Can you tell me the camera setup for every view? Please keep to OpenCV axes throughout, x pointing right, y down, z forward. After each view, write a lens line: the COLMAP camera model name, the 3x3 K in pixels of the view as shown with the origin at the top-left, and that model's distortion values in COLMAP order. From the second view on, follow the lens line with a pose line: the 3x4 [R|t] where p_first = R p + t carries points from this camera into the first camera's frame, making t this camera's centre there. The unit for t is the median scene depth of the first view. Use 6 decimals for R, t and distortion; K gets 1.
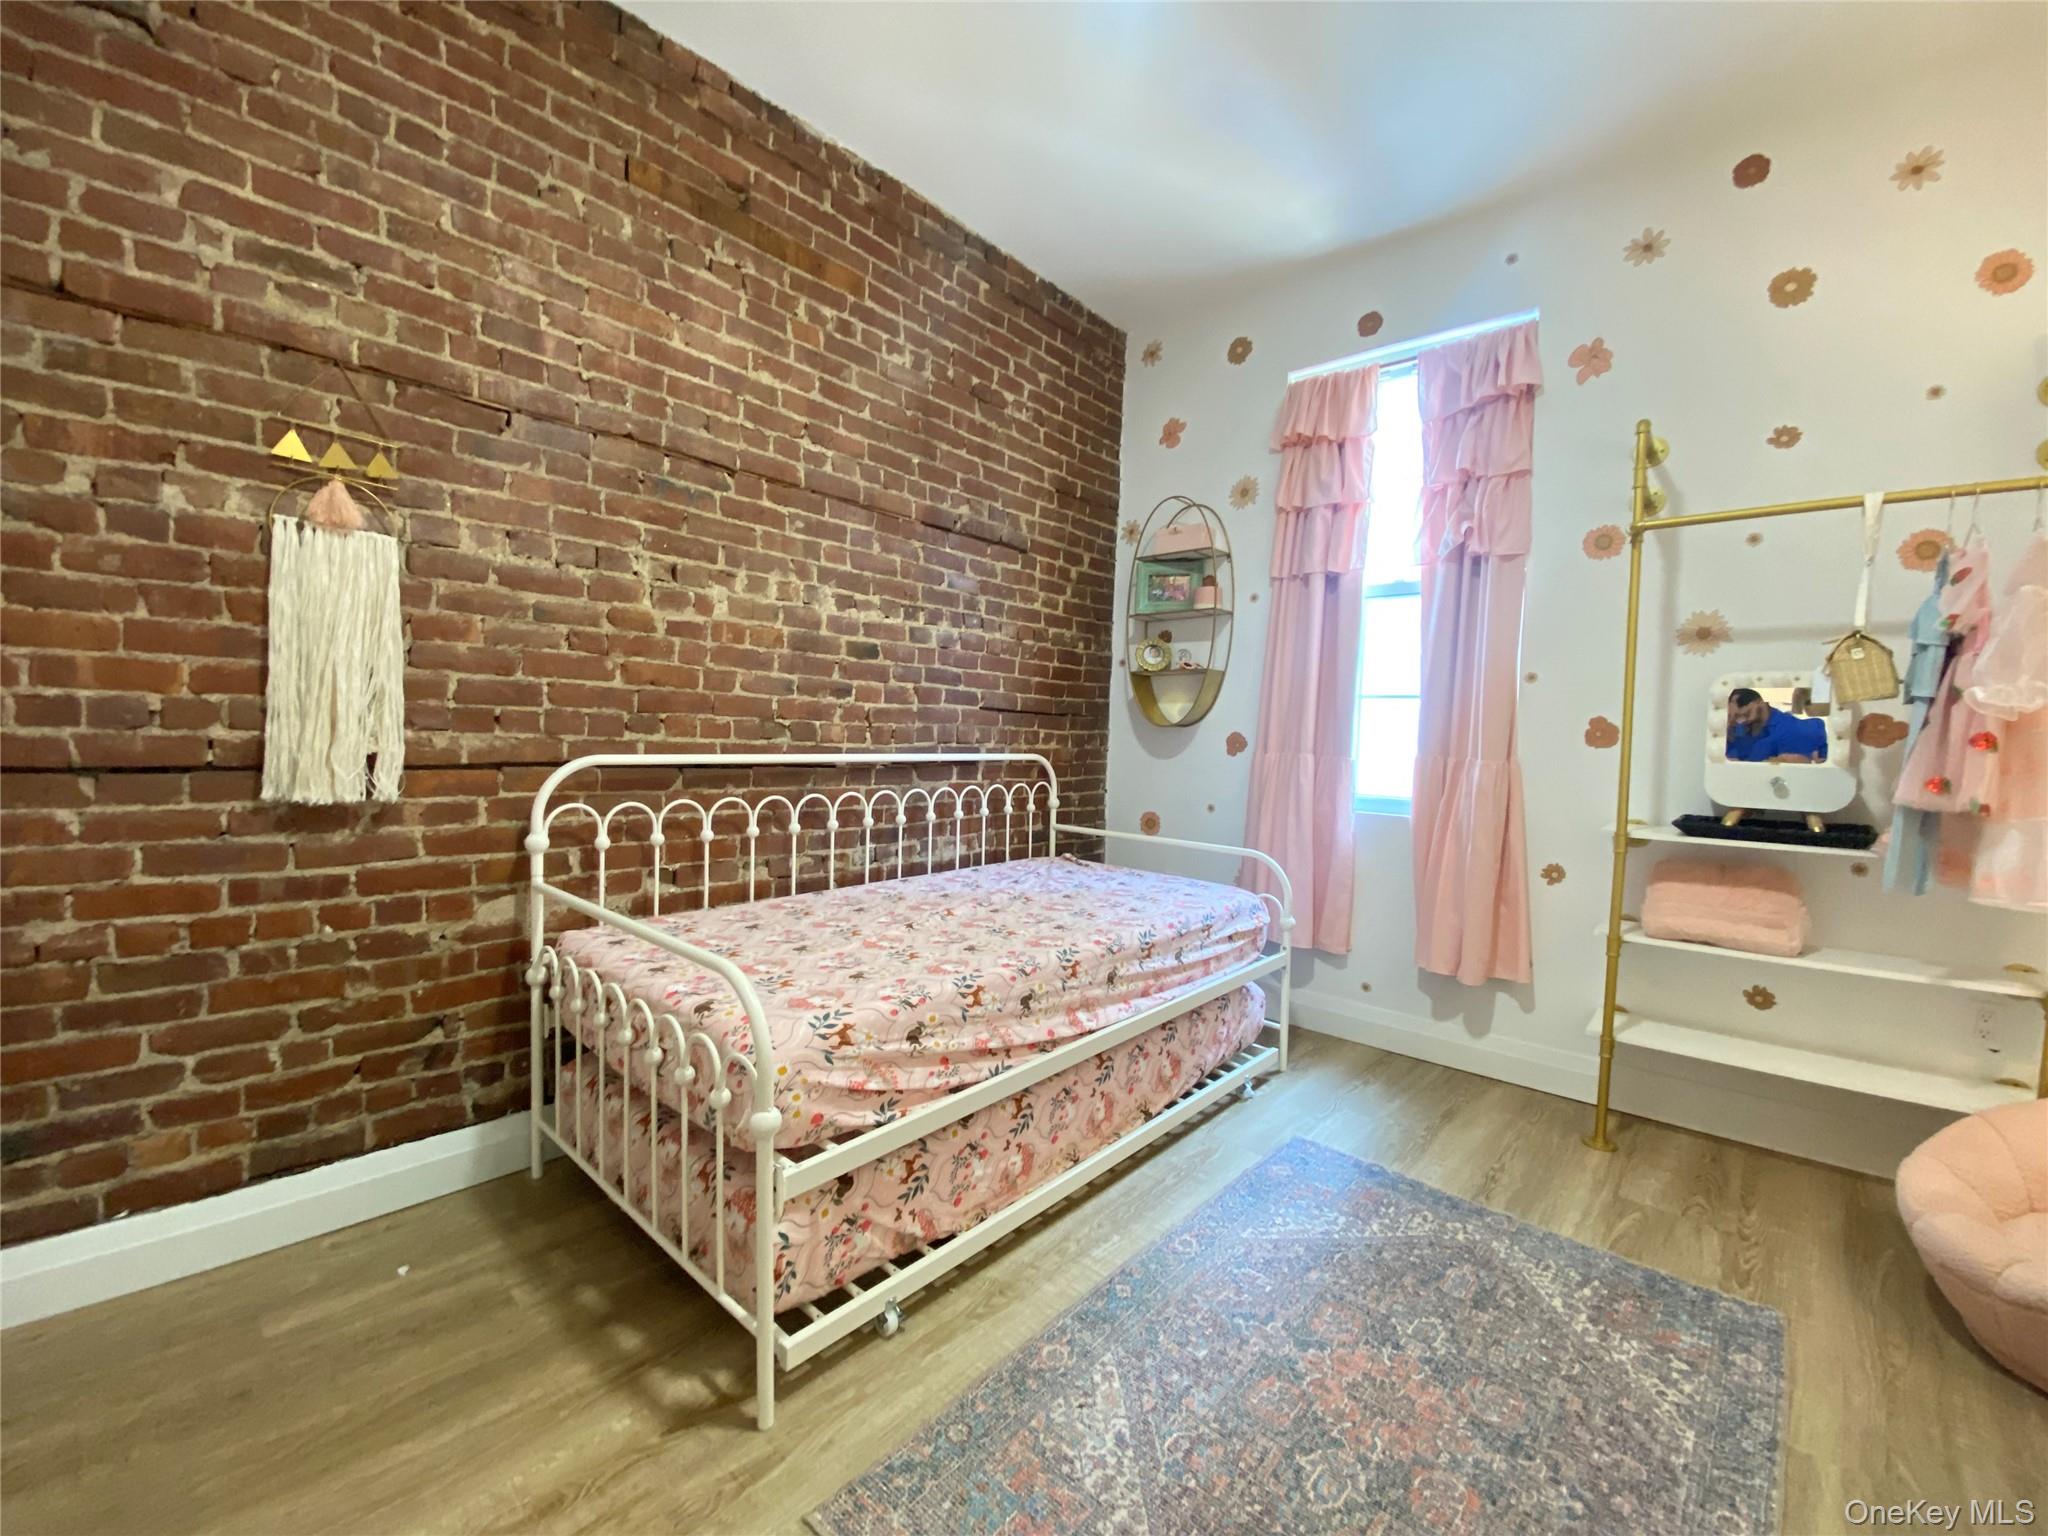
lens RADIAL K [[828.3, 0, 1021.5], [0, 828.3, 768.0], [0, 0, 1]] dist [0.017361, -0.019038]
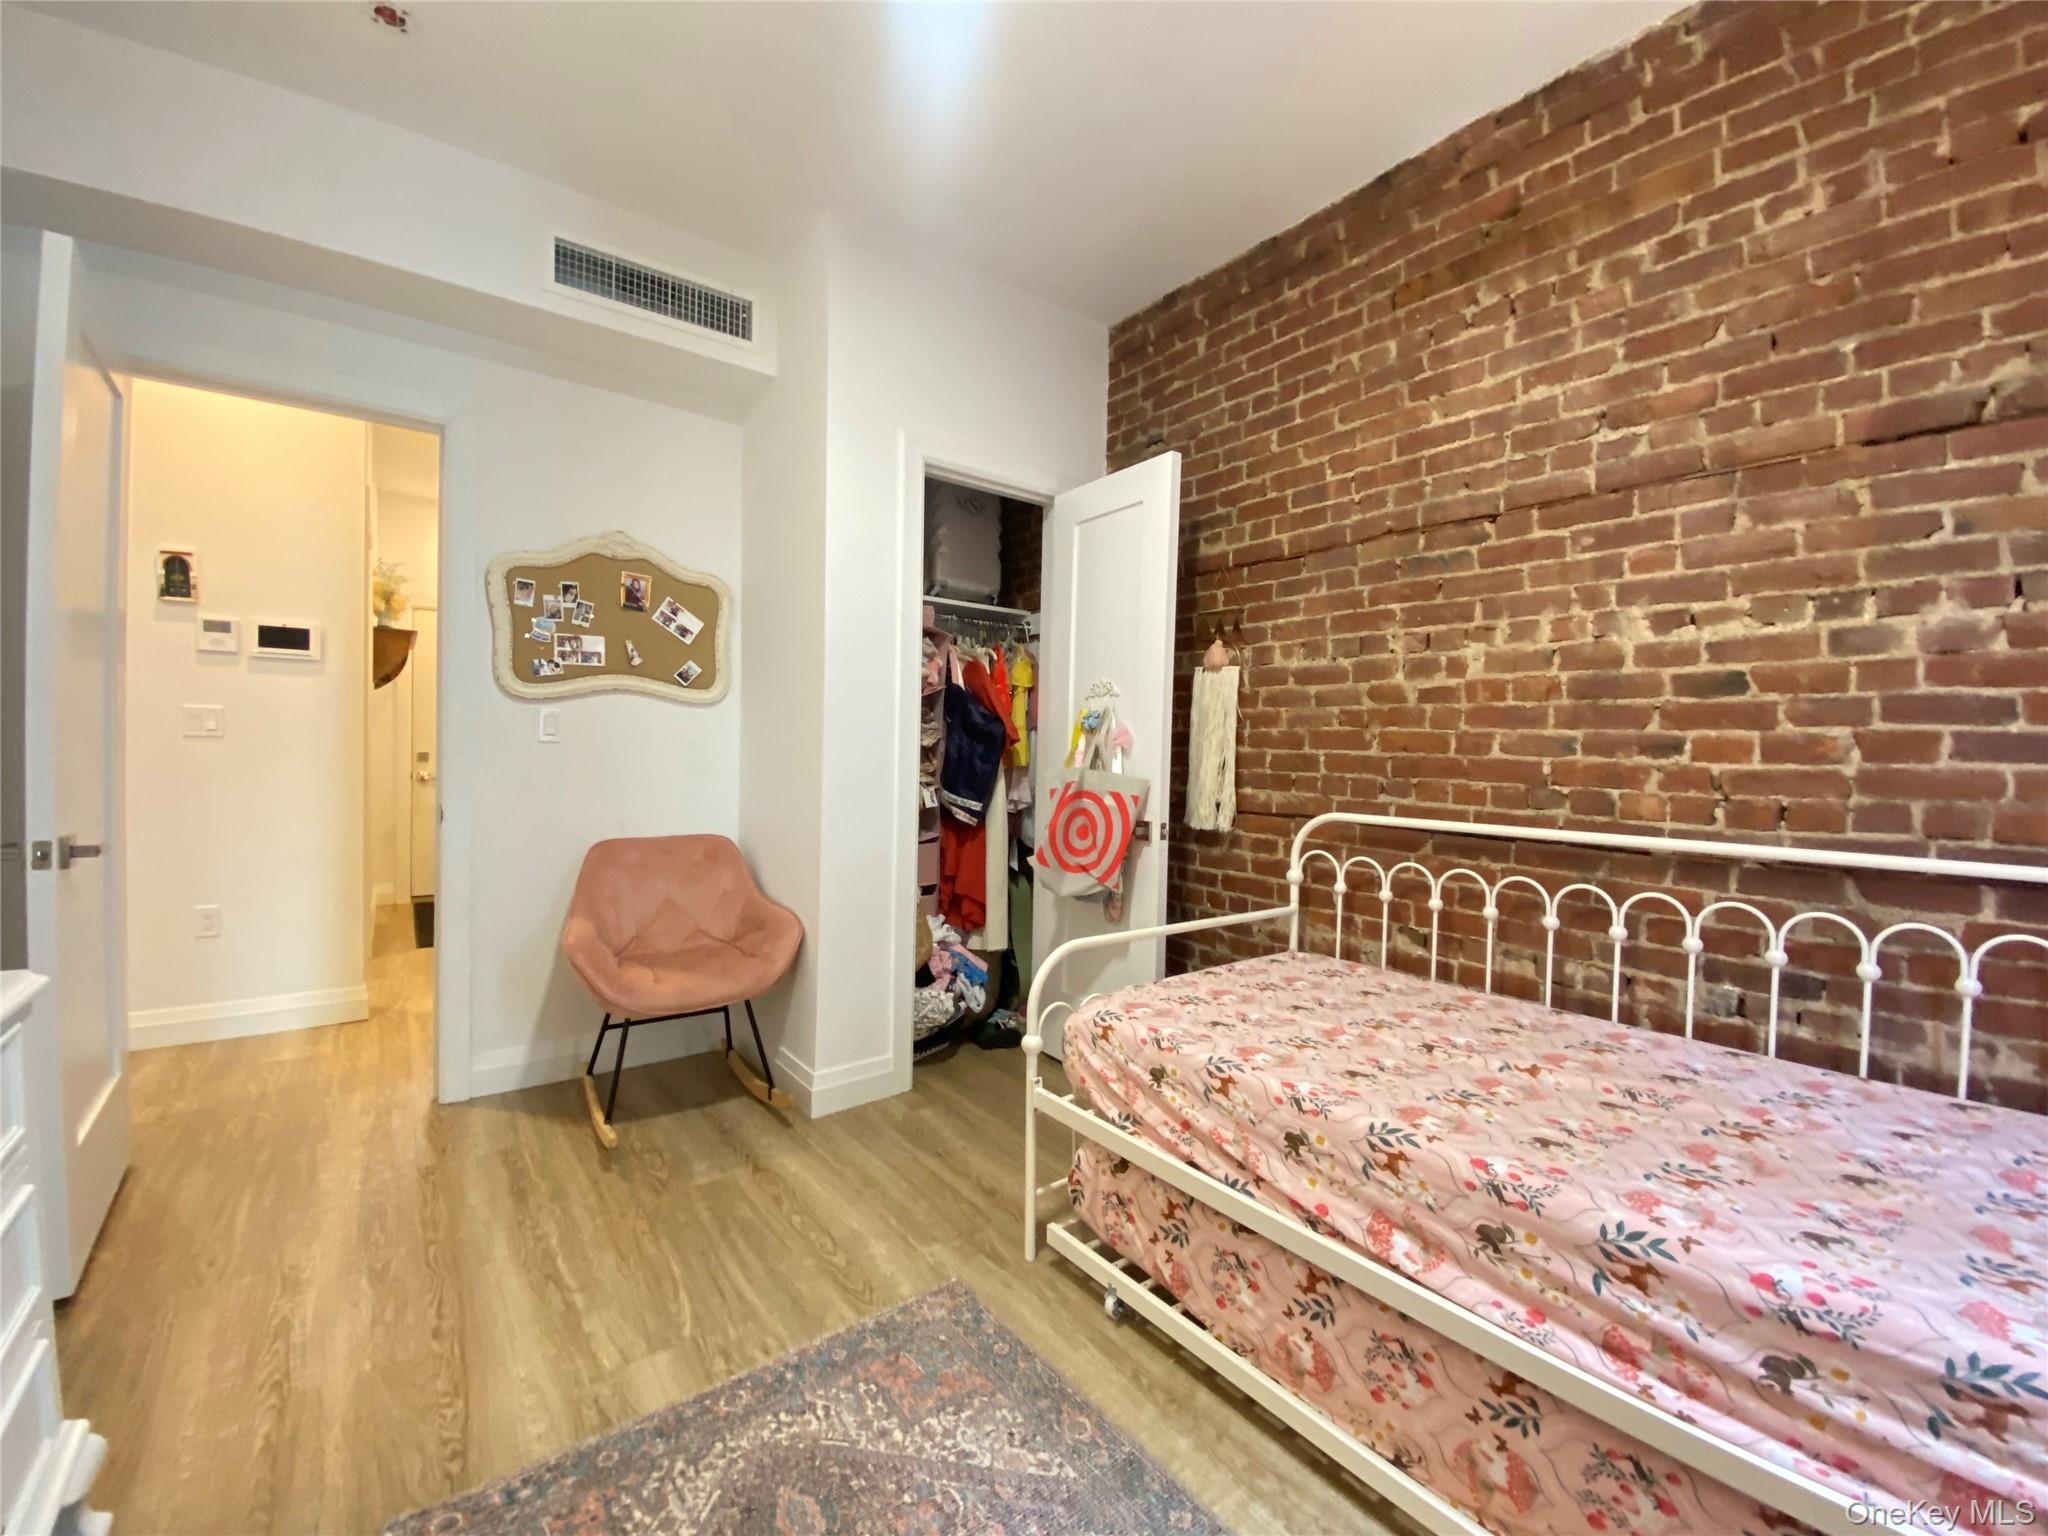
lens RADIAL K [[821.8, 0, 1015.5], [0, 821.8, 766.7], [0, 0, 1]] dist [0.001105, -0.011945]
pose [[-0.193783, -0.015186, -0.980927, 0.652713], [-0.070229, 0.997530, -0.001570, -0.041932], [0.978527, 0.068585, -0.194371, 0.684954]]
